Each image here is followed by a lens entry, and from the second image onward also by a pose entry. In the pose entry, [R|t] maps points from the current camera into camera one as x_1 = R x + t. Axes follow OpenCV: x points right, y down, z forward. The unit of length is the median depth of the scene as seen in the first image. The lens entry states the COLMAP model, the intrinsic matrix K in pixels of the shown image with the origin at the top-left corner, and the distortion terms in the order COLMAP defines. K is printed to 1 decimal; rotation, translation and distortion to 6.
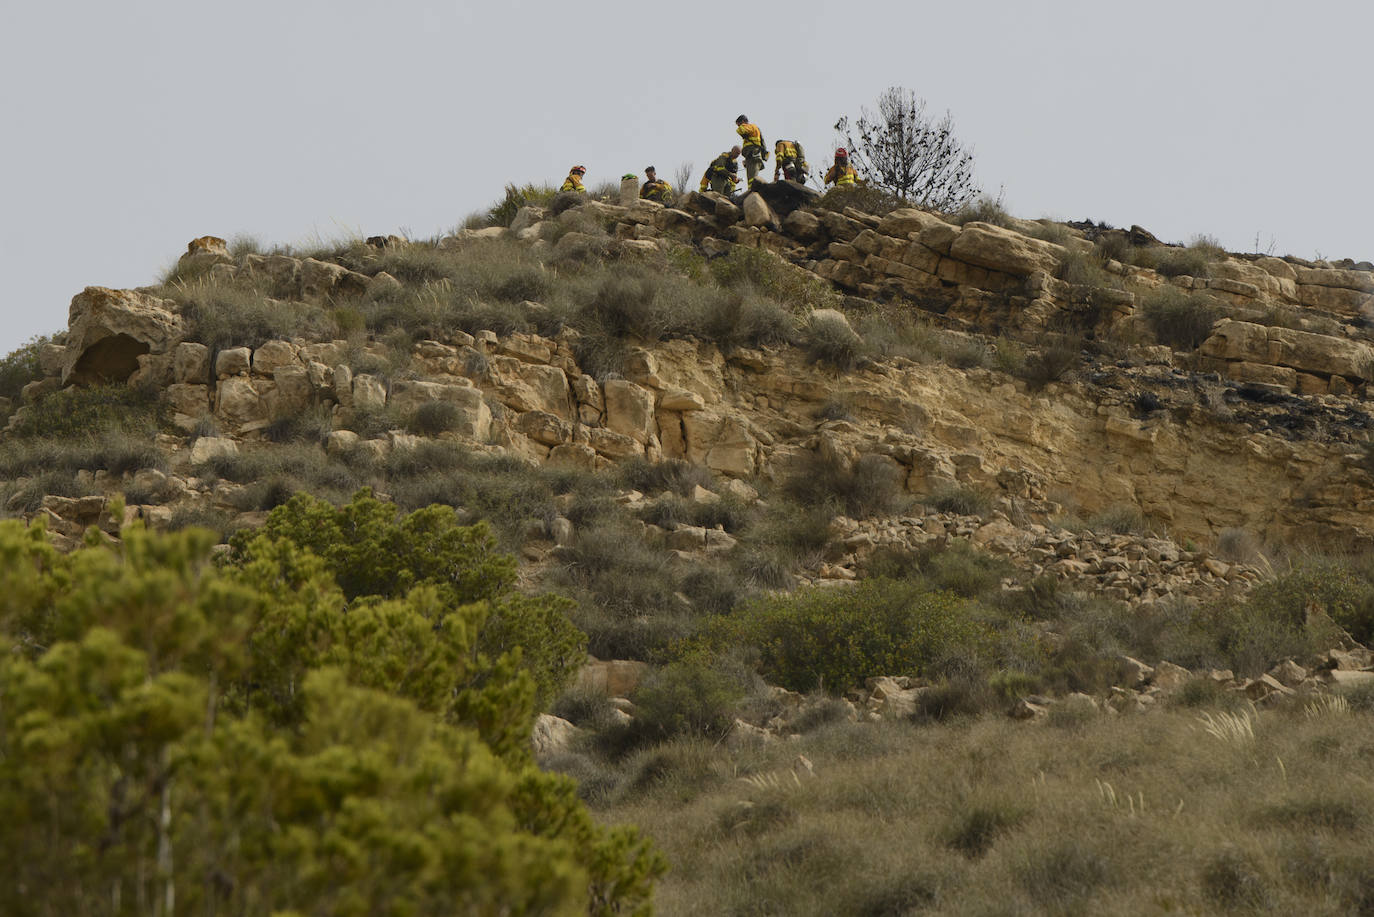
lens RADIAL K [[2135.3, 0, 687.0], [0, 2135.3, 458.5], [0, 0, 1]] dist [-0.014088, 0.041294]
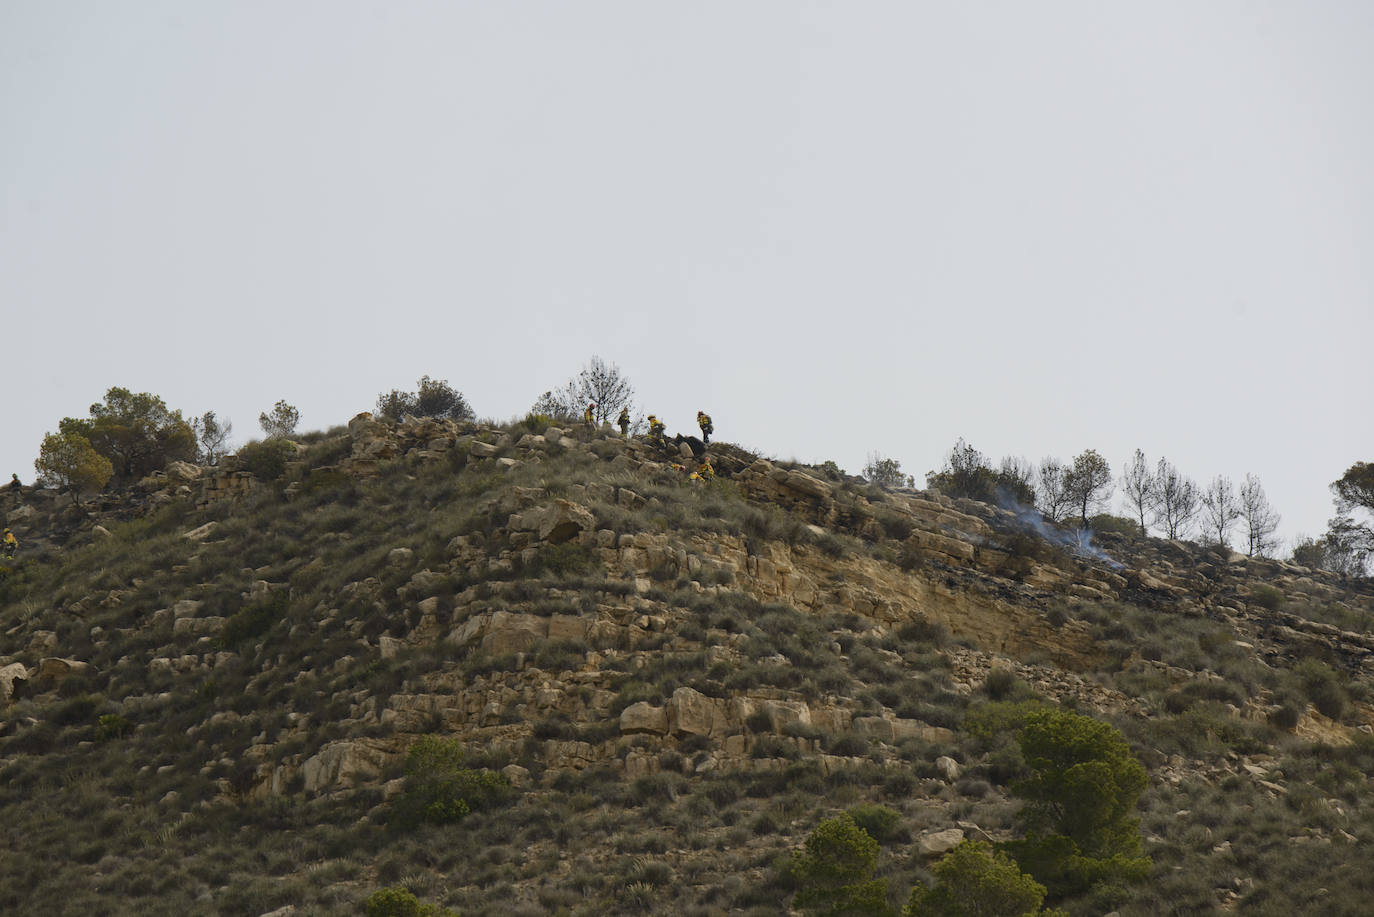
lens RADIAL K [[923.4, 0, 687.0], [0, 923.4, 458.5], [0, 0, 1]] dist [-0.001366, 0.002336]
pose [[0.993948, 0.106548, 0.026724, -0.135832], [-0.103078, 0.988753, -0.108362, -0.023189], [-0.037969, 0.104951, 0.993752, -0.023501]]
